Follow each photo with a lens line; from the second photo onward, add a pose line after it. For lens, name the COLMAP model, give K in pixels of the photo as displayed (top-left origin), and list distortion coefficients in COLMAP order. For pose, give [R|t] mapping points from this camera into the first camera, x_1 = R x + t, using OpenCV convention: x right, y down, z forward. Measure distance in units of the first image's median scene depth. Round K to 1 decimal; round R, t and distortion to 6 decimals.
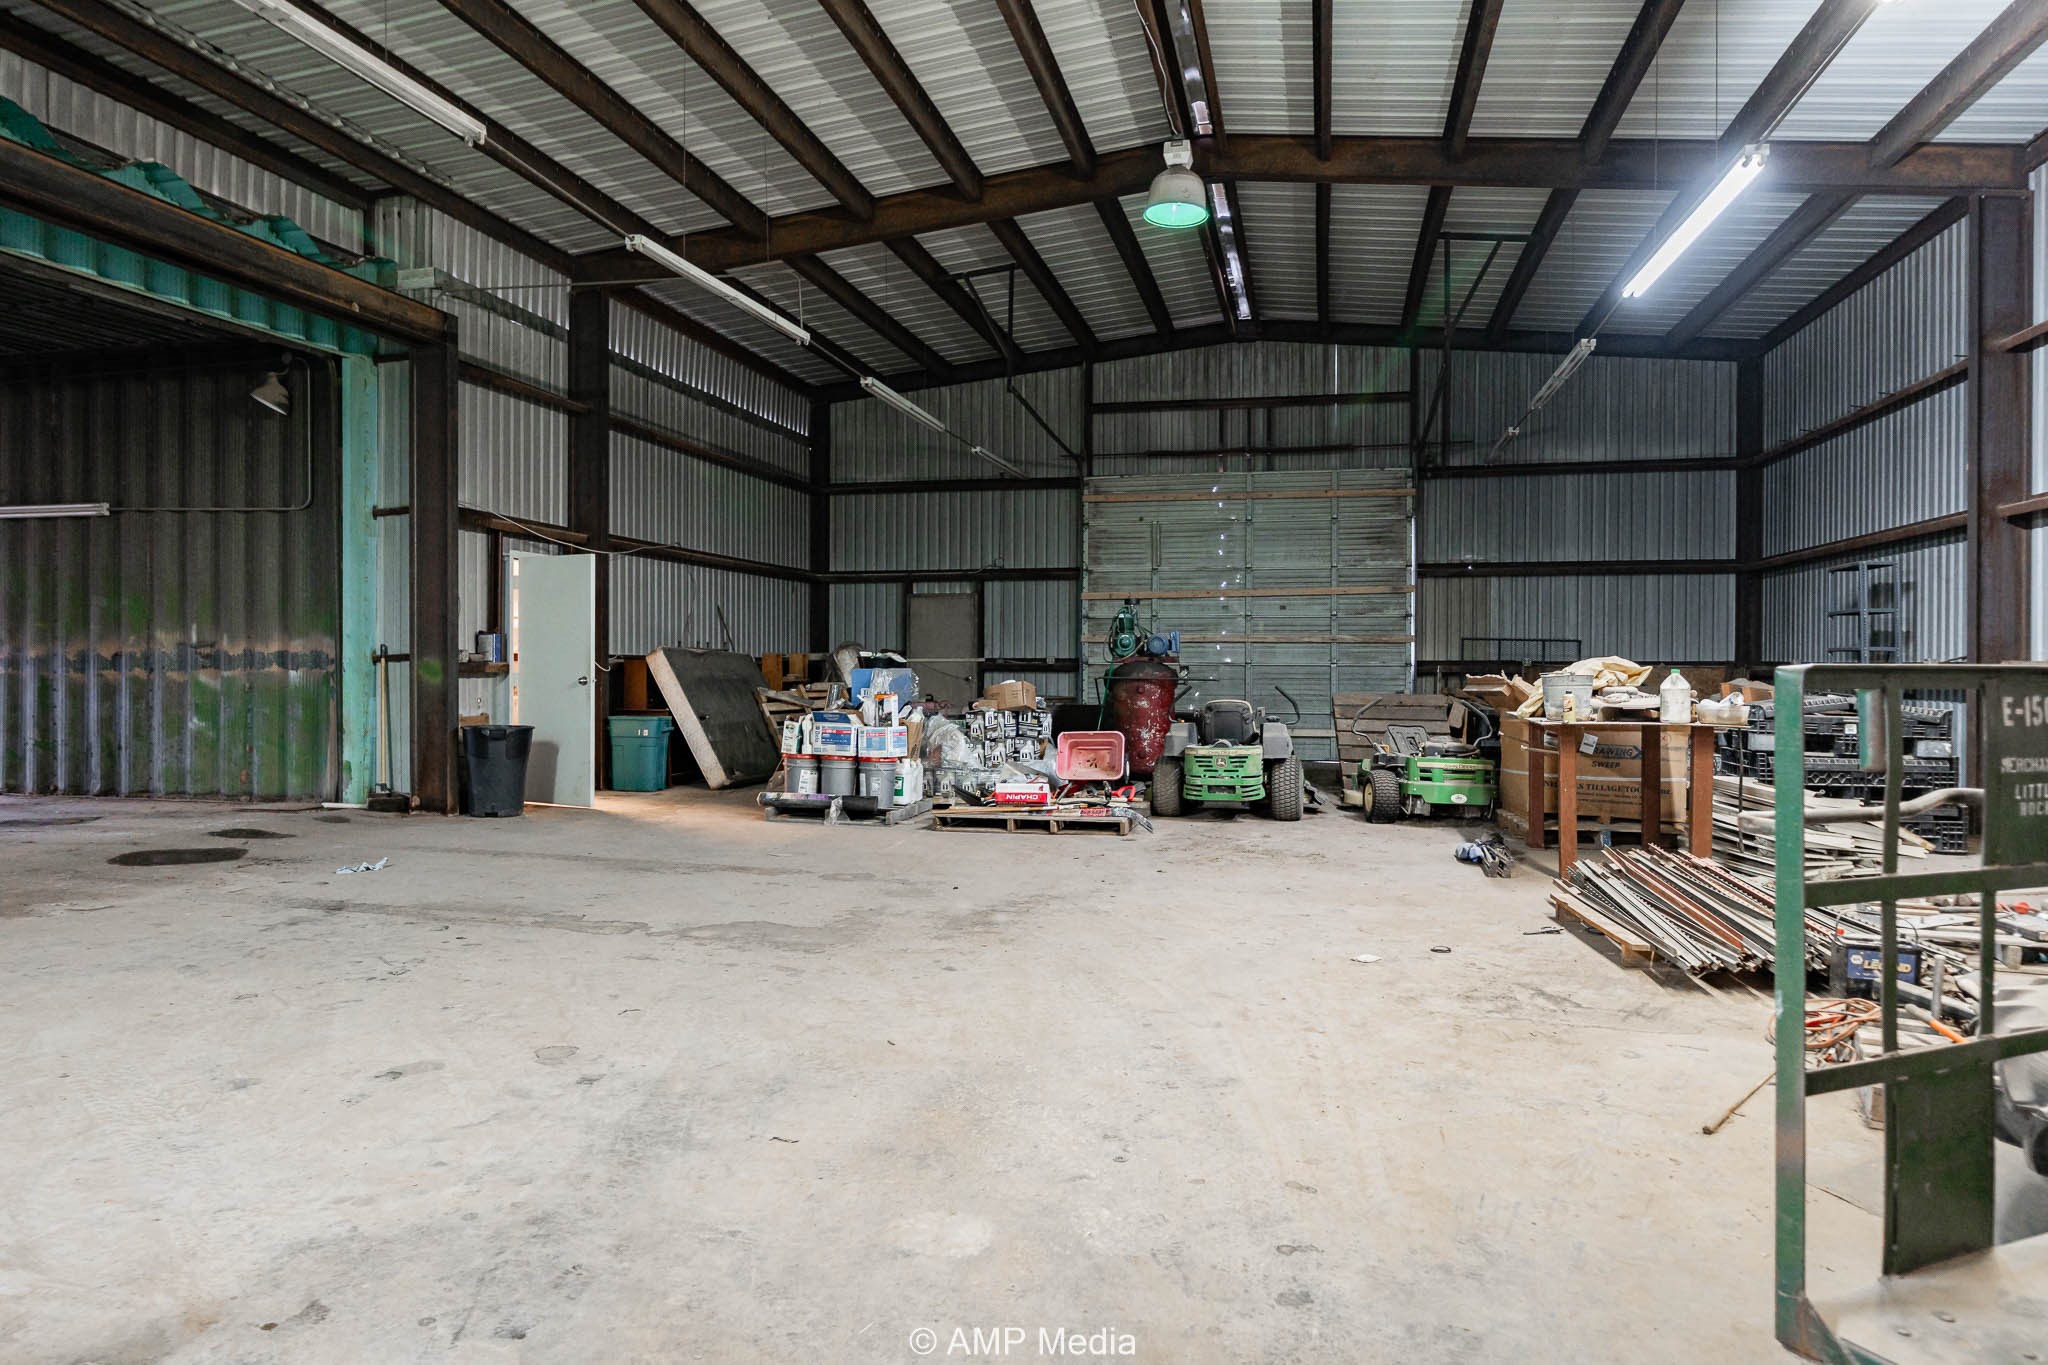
lens RADIAL K [[1313.4, 0, 969.6], [0, 1313.4, 673.3], [0, 0, 1]] dist [0.000388, -0.000085]
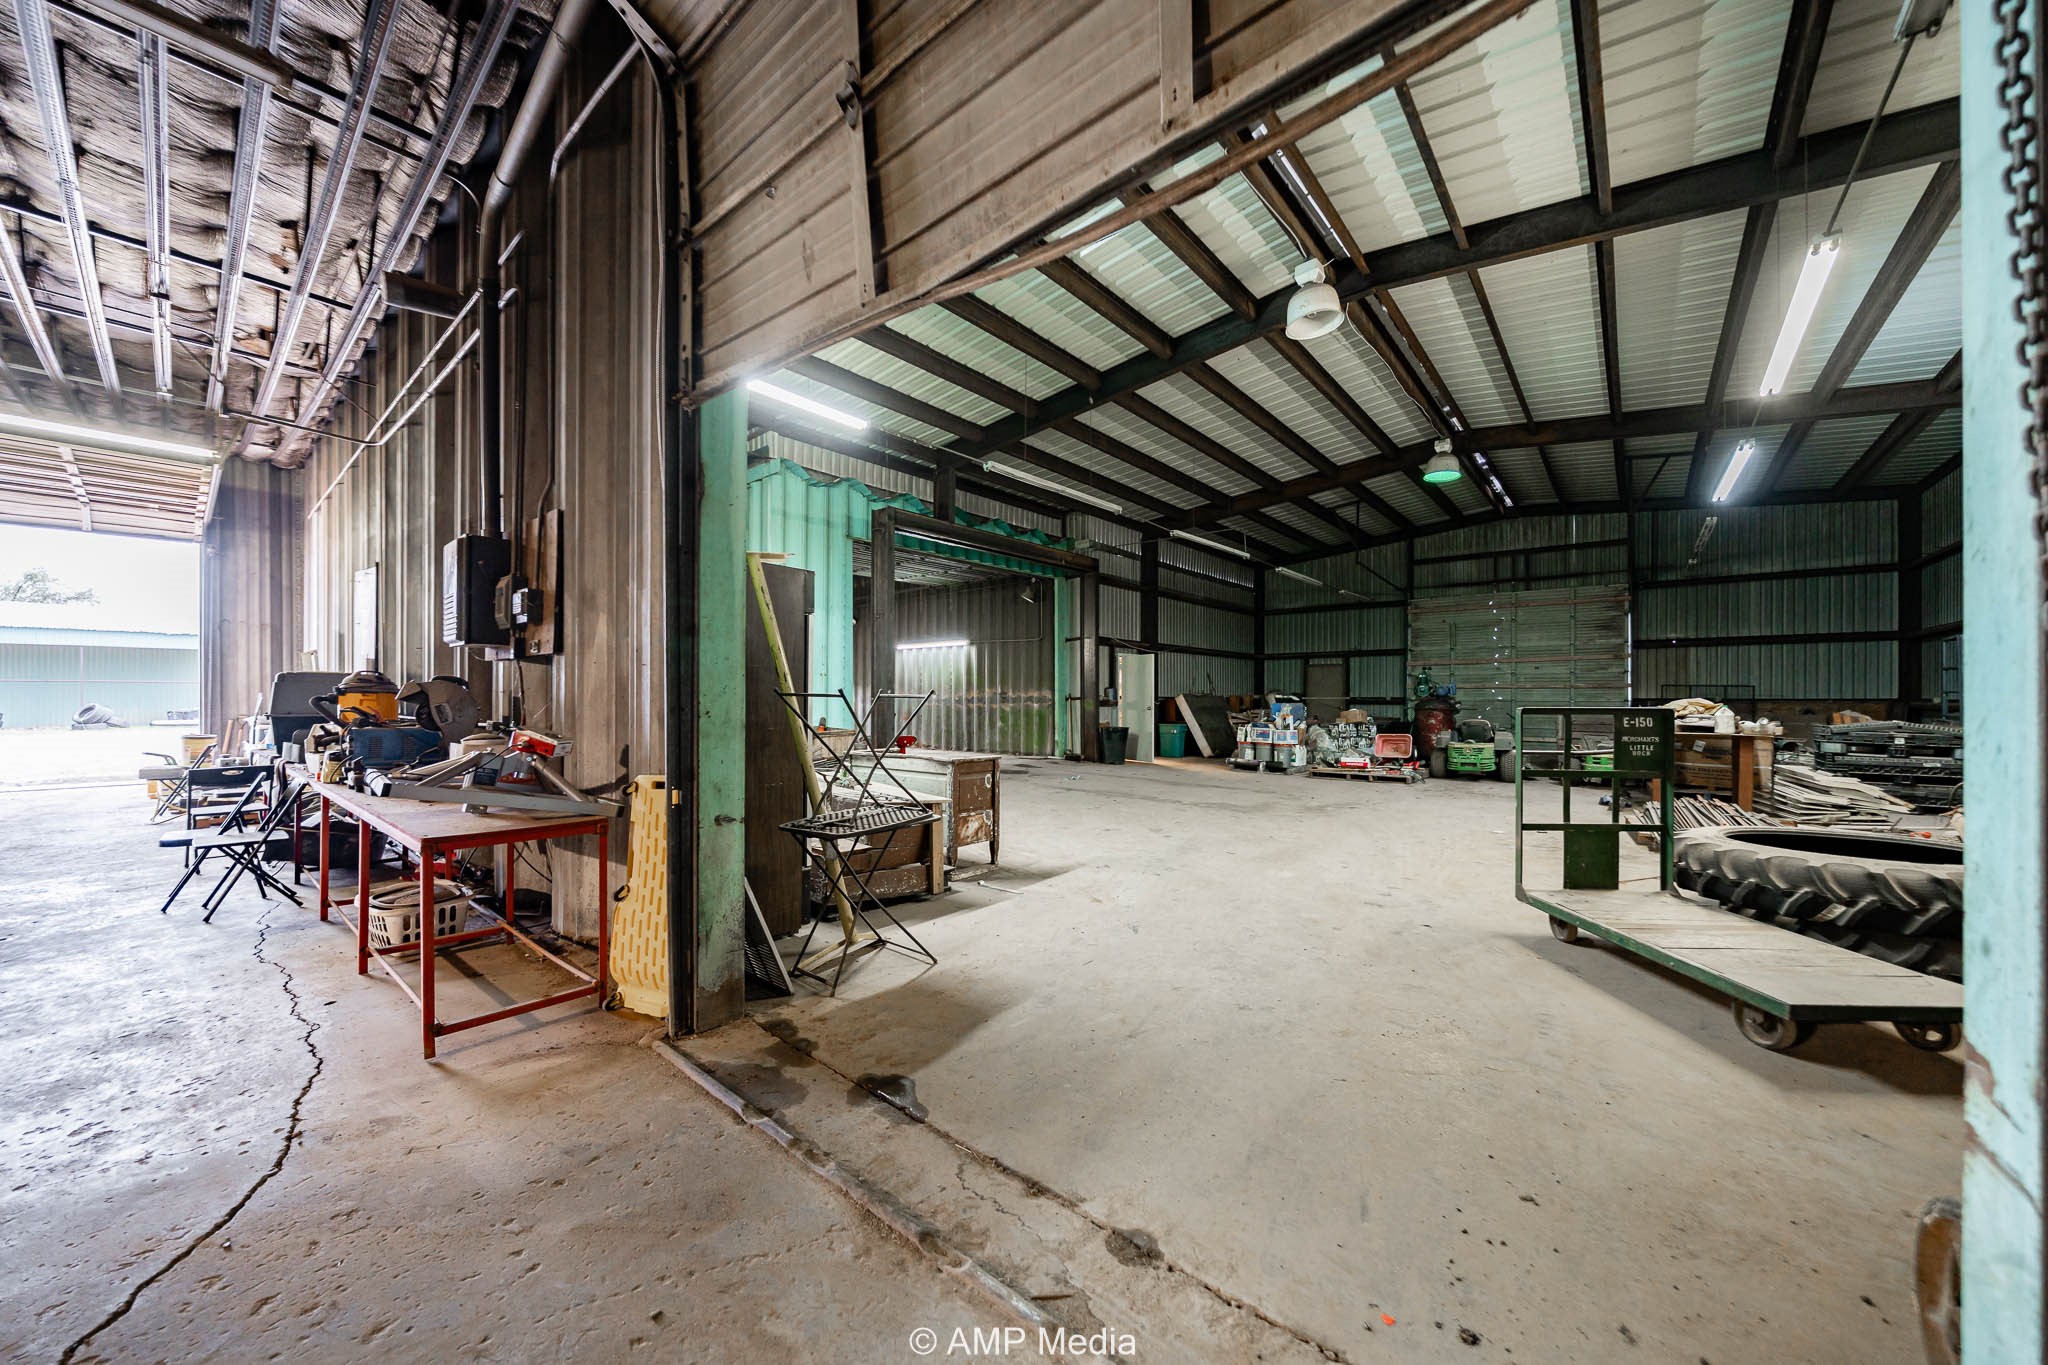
lens RADIAL K [[719.7, 0, 998.3], [0, 719.7, 697.0], [0, 0, 1]] dist [-0.005271, -0.000213]
pose [[0.891018, -0.002450, -0.453962, 0.042502], [-0.001776, 0.999959, -0.008883, -0.002343], [0.453965, 0.008721, 0.890977, -0.232242]]
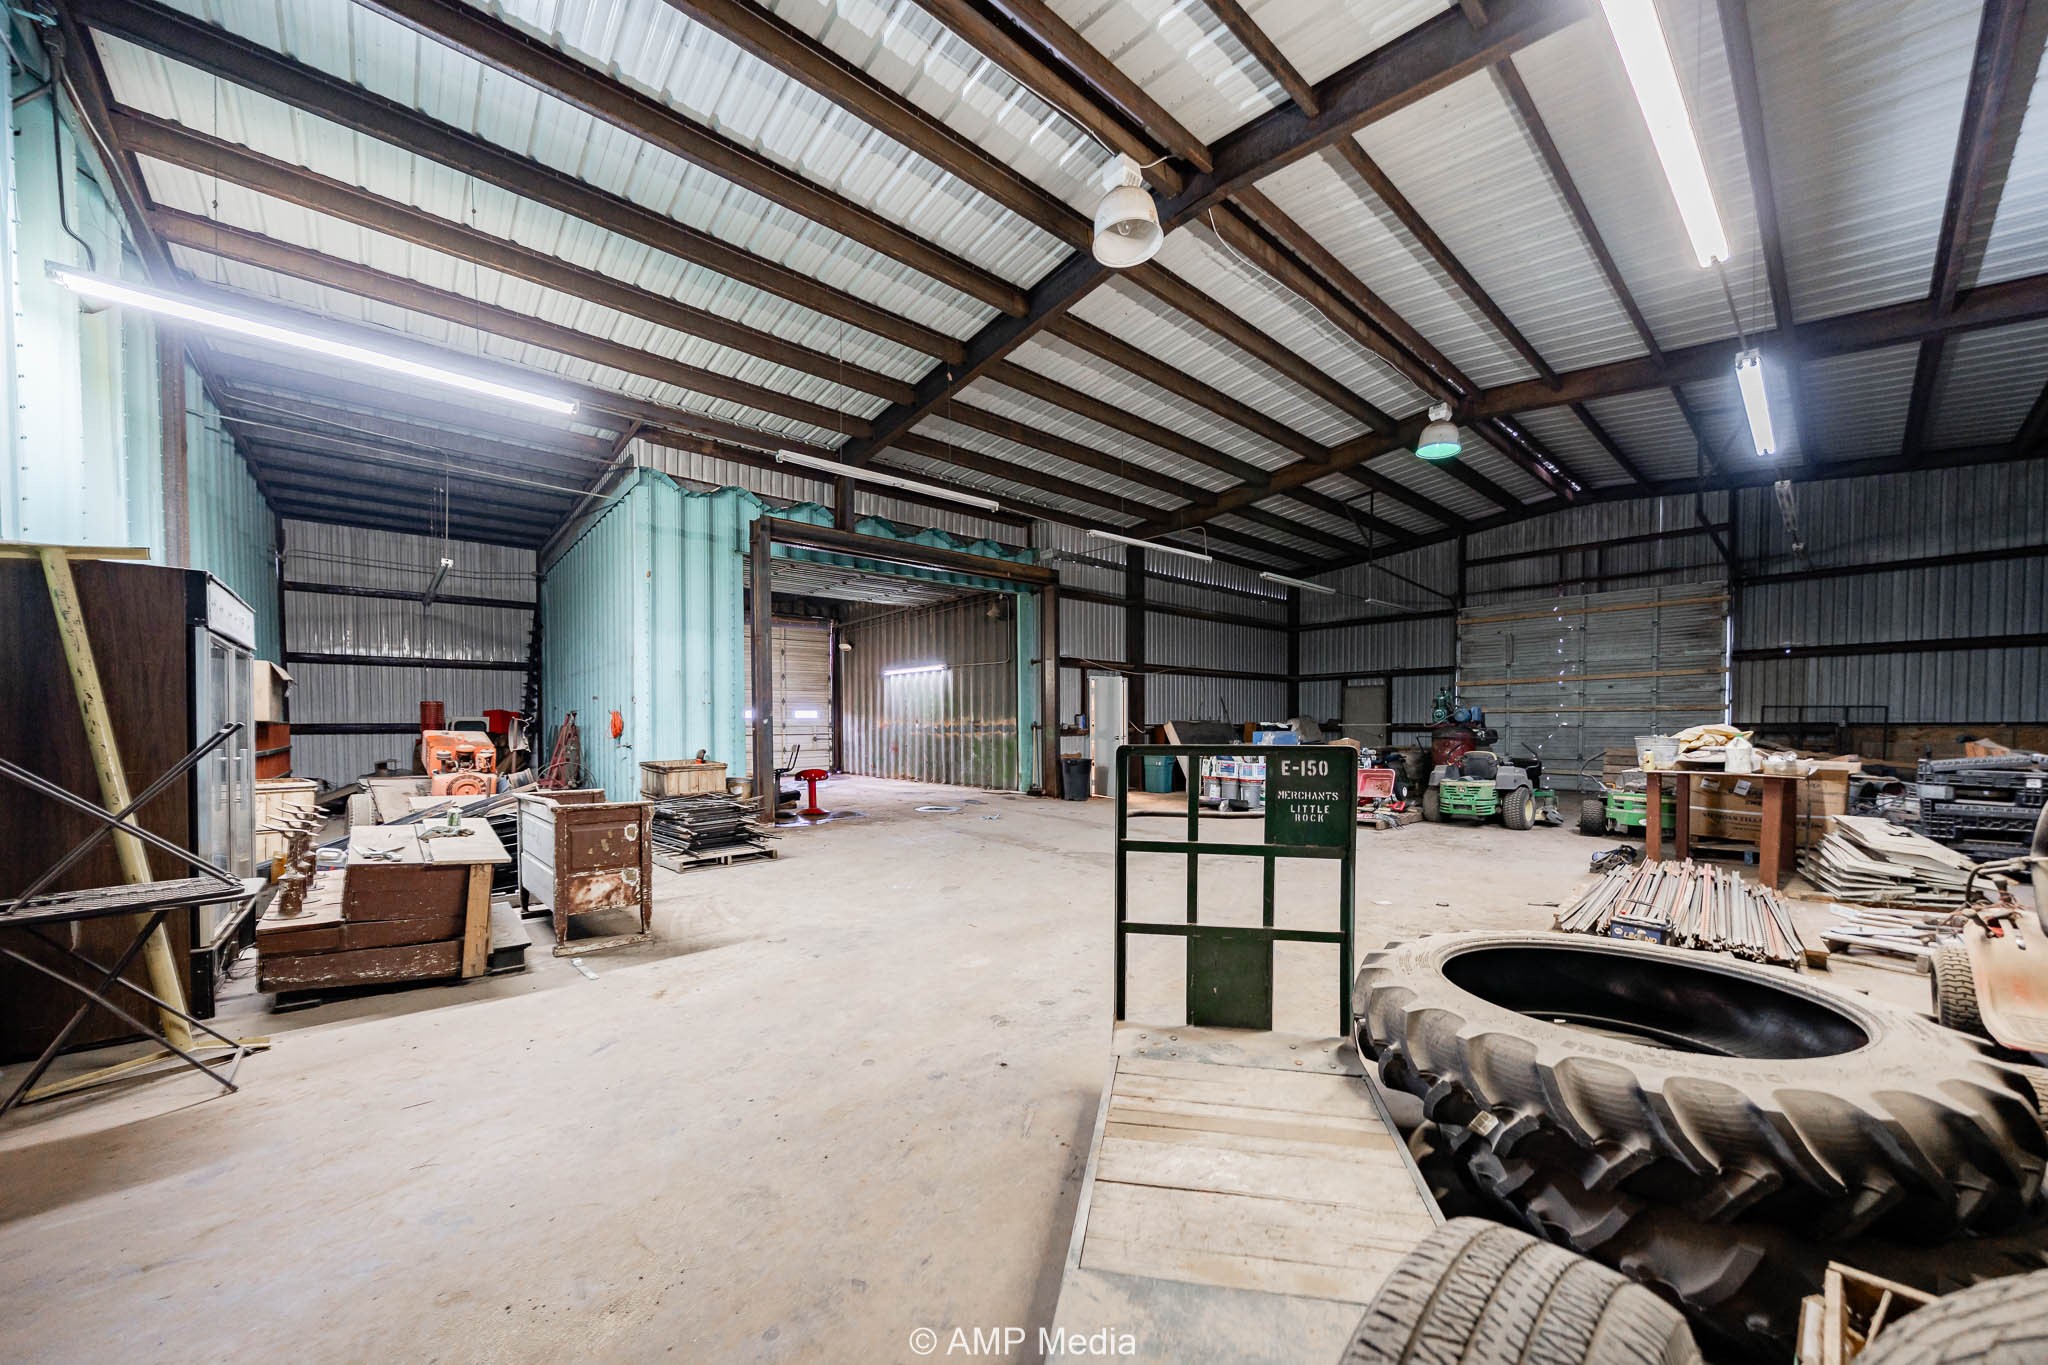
lens RADIAL K [[726.4, 0, 1025.1], [0, 726.4, 742.6], [0, 0, 1]] dist [-0.003402, -0.000260]
pose [[0.825325, 0.006815, -0.564617, 0.205270], [0.002753, 0.999867, 0.016093, -0.004764], [0.564652, -0.014837, 0.825196, -0.024150]]
